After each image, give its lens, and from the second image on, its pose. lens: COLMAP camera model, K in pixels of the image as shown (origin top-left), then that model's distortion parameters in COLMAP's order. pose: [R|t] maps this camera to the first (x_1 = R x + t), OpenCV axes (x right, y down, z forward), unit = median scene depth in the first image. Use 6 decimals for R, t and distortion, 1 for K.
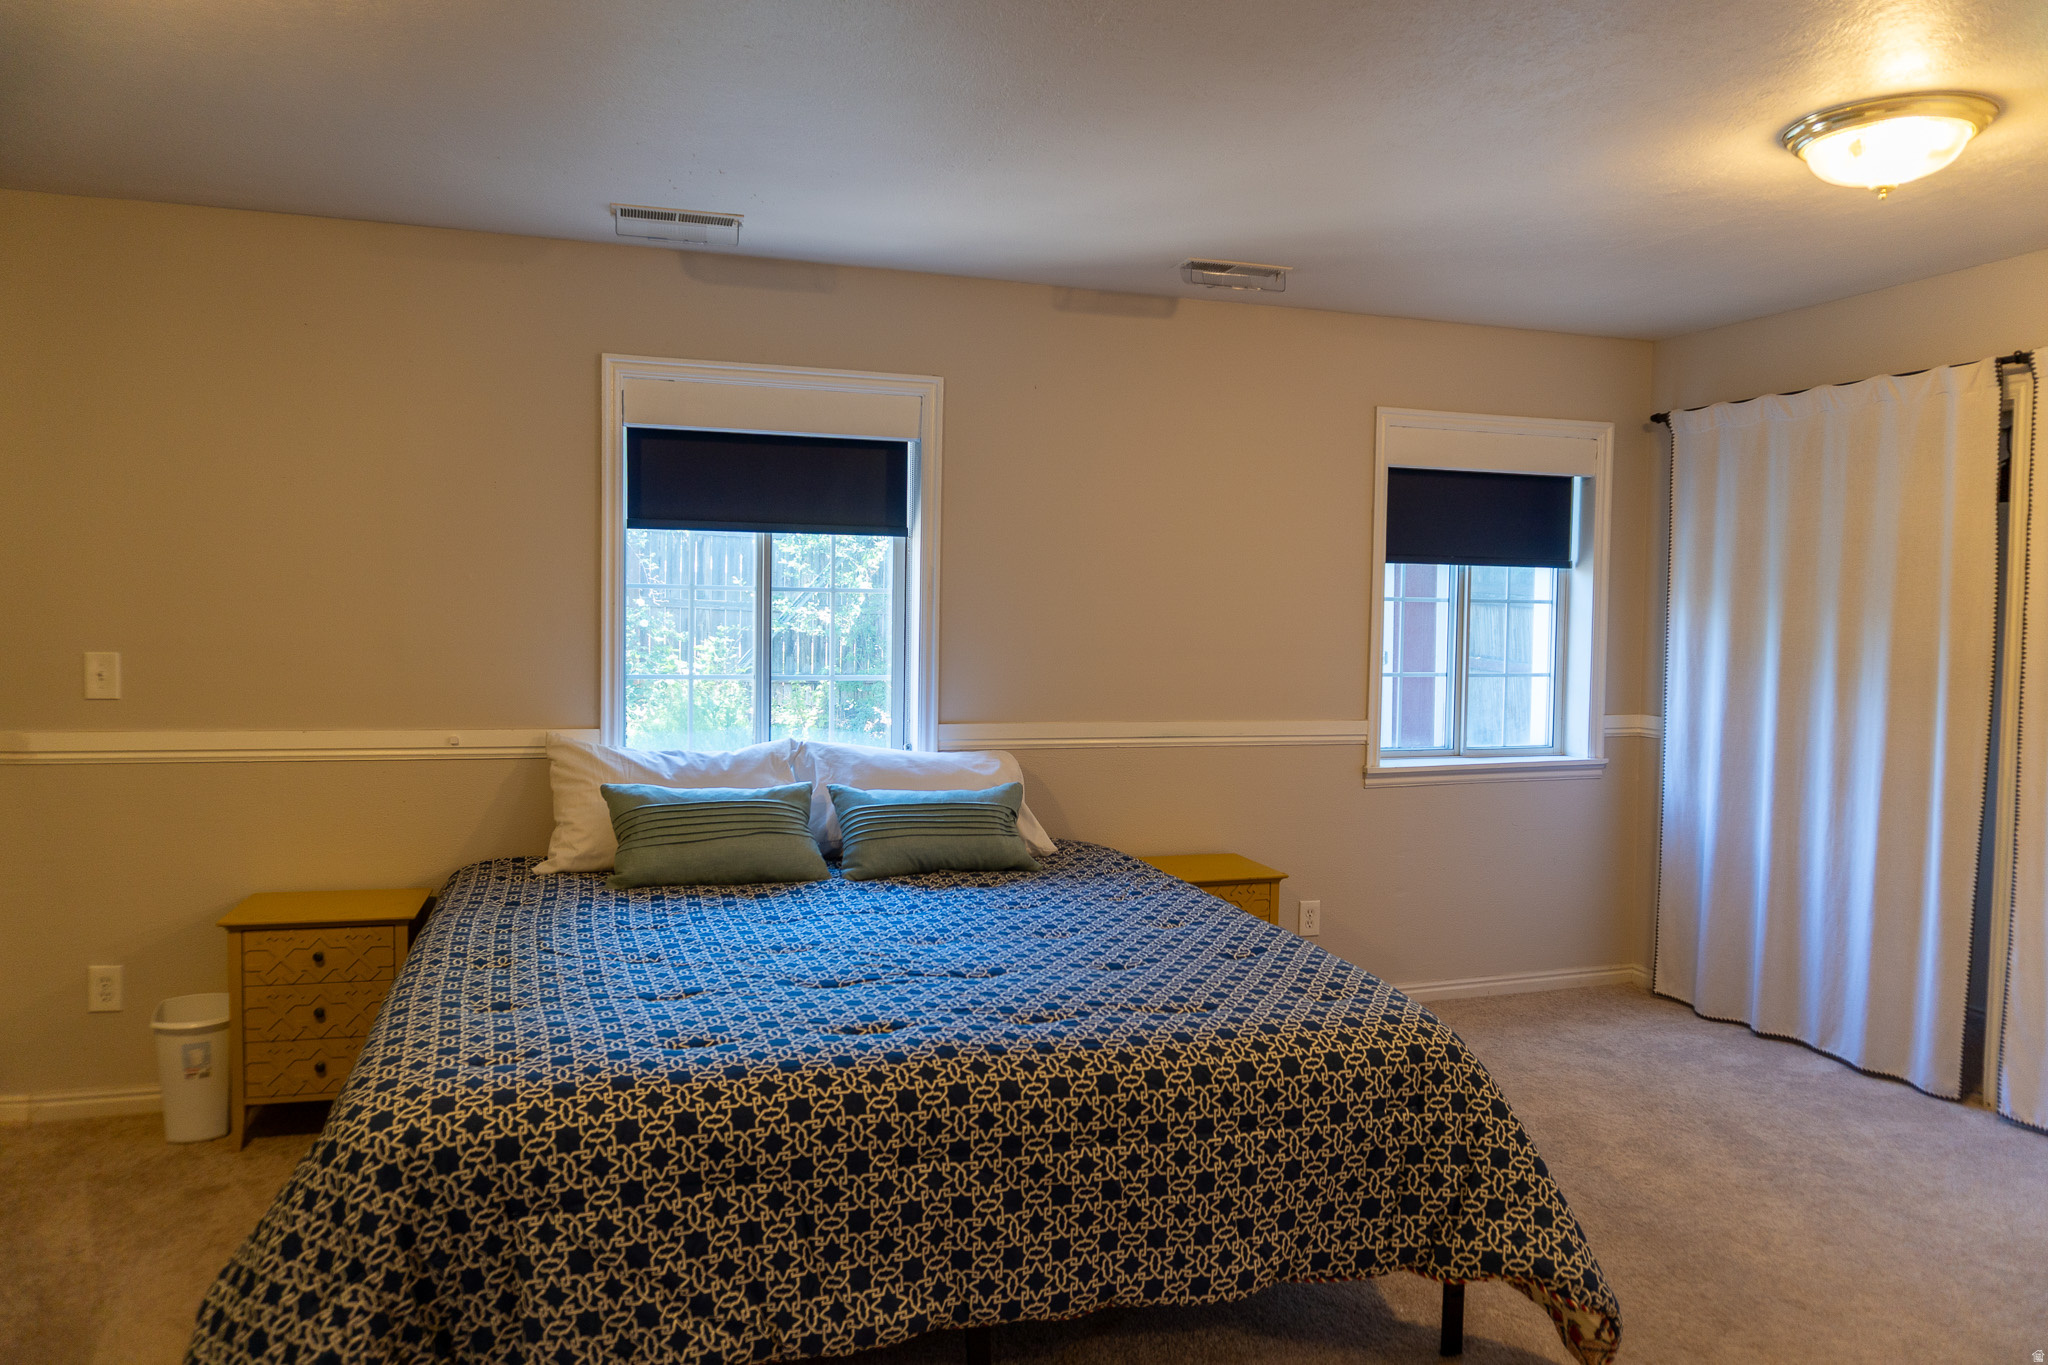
lens RADIAL K [[1367.0, 0, 1035.2], [0, 1367.0, 680.2], [0, 0, 1]] dist [-0.024744, -0.001301]
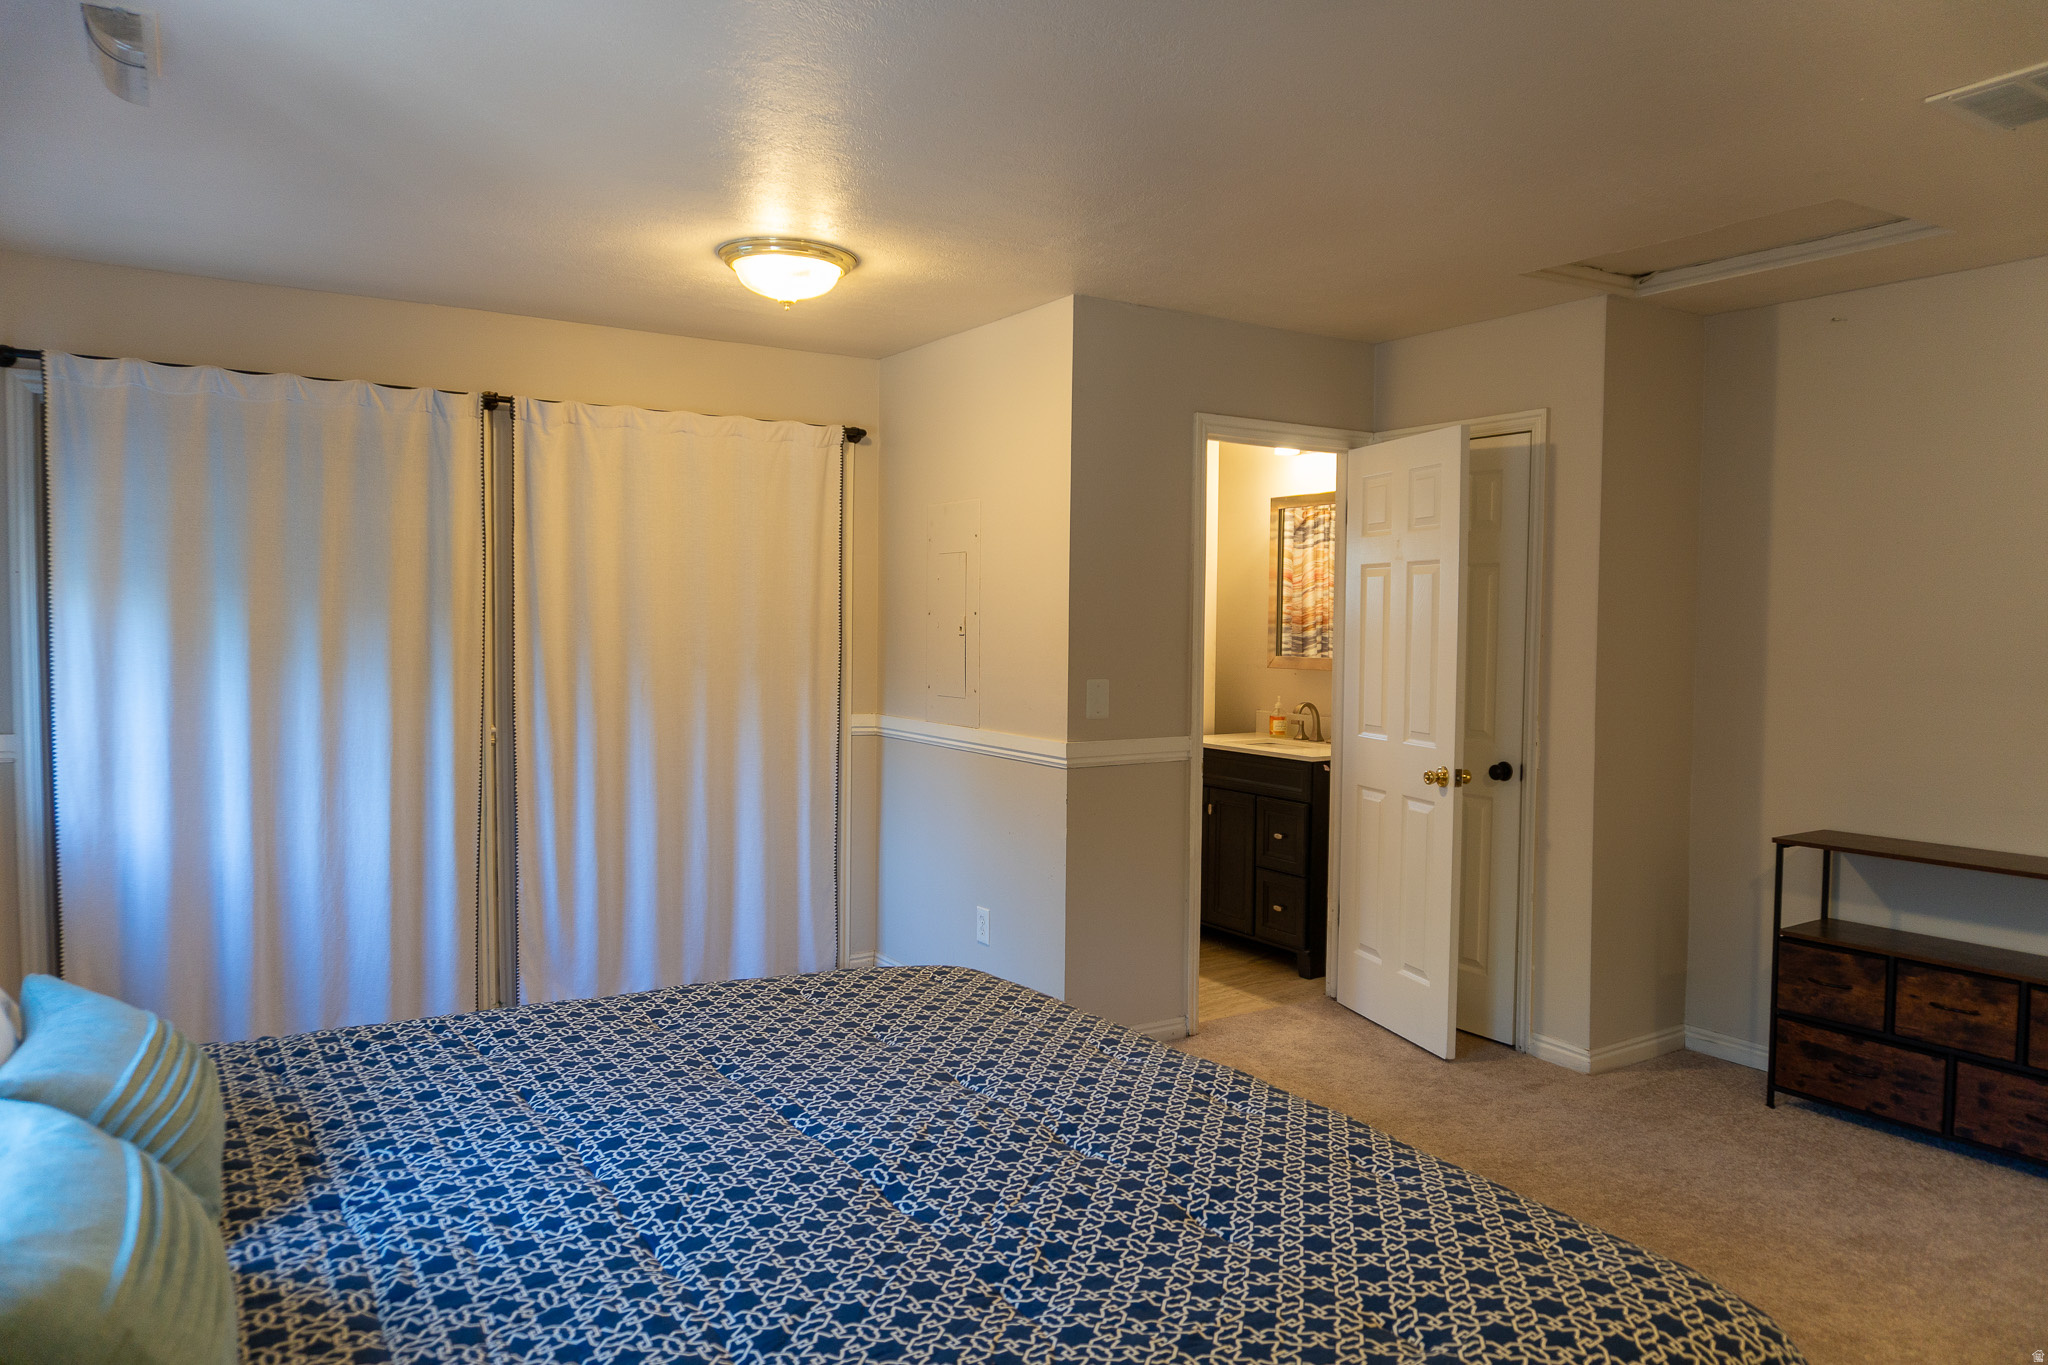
lens RADIAL K [[1367.0, 0, 1030.9], [0, 1367.0, 684.6], [0, 0, 1]] dist [-0.024744, -0.001301]
pose [[-0.246493, -0.065078, 0.966957, -0.633127], [0.029512, 0.996776, 0.074608, -0.062185], [-0.968695, 0.046927, -0.243777, 0.853114]]
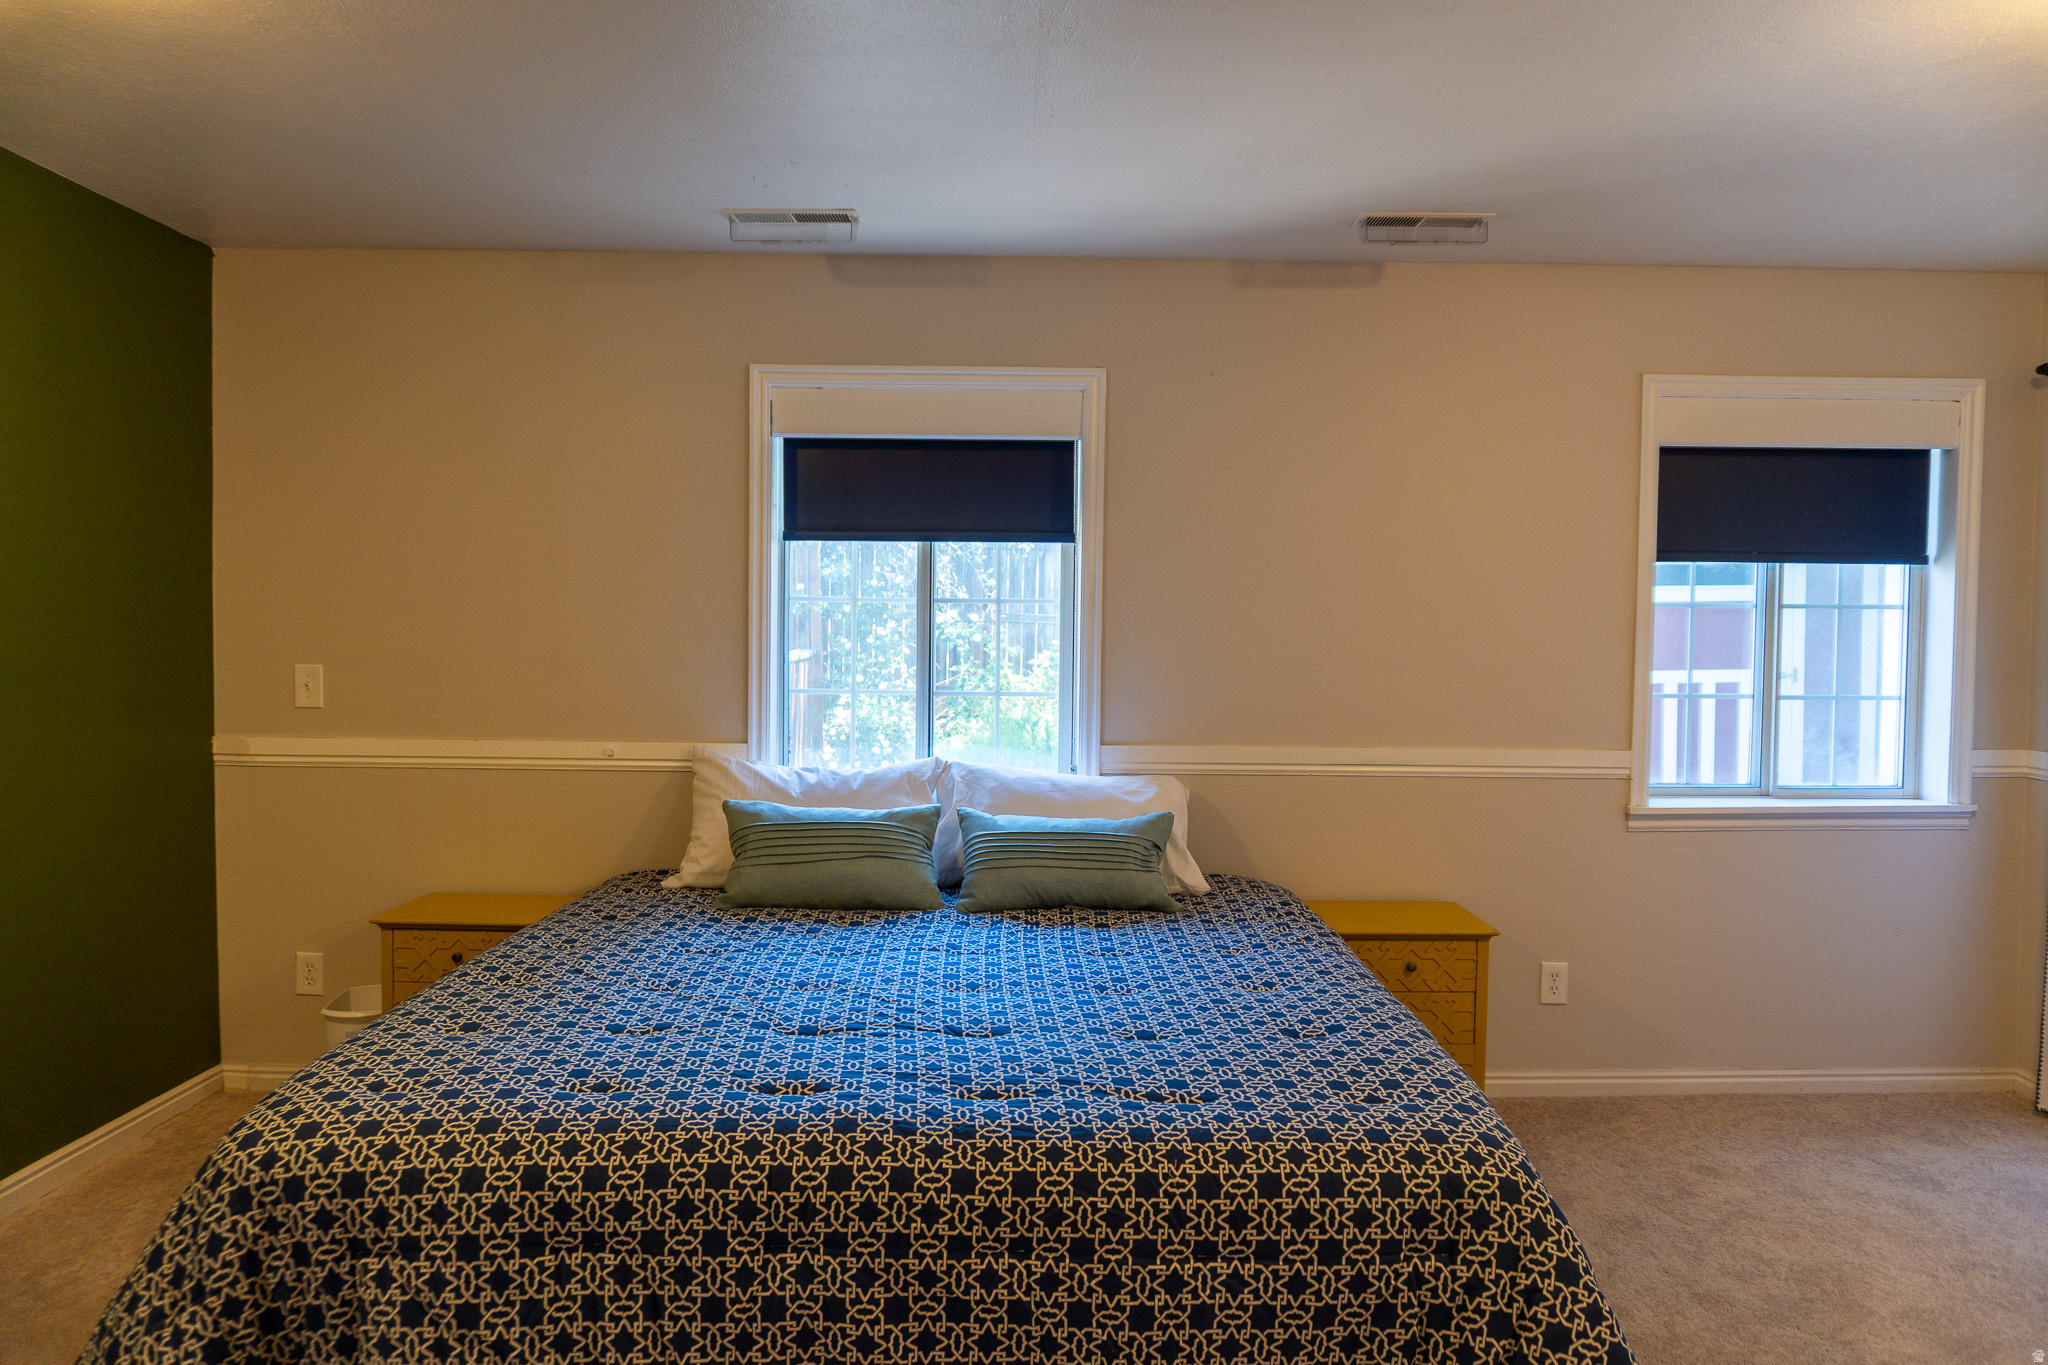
lens RADIAL K [[1367.0, 0, 1037.6], [0, 1367.0, 682.0], [0, 0, 1]] dist [-0.024744, -0.001301]
pose [[0.953110, 0.006361, -0.302558, 0.195677], [-0.009331, 0.999921, -0.008374, -0.002755], [0.302481, 0.010805, 0.953094, 0.127830]]
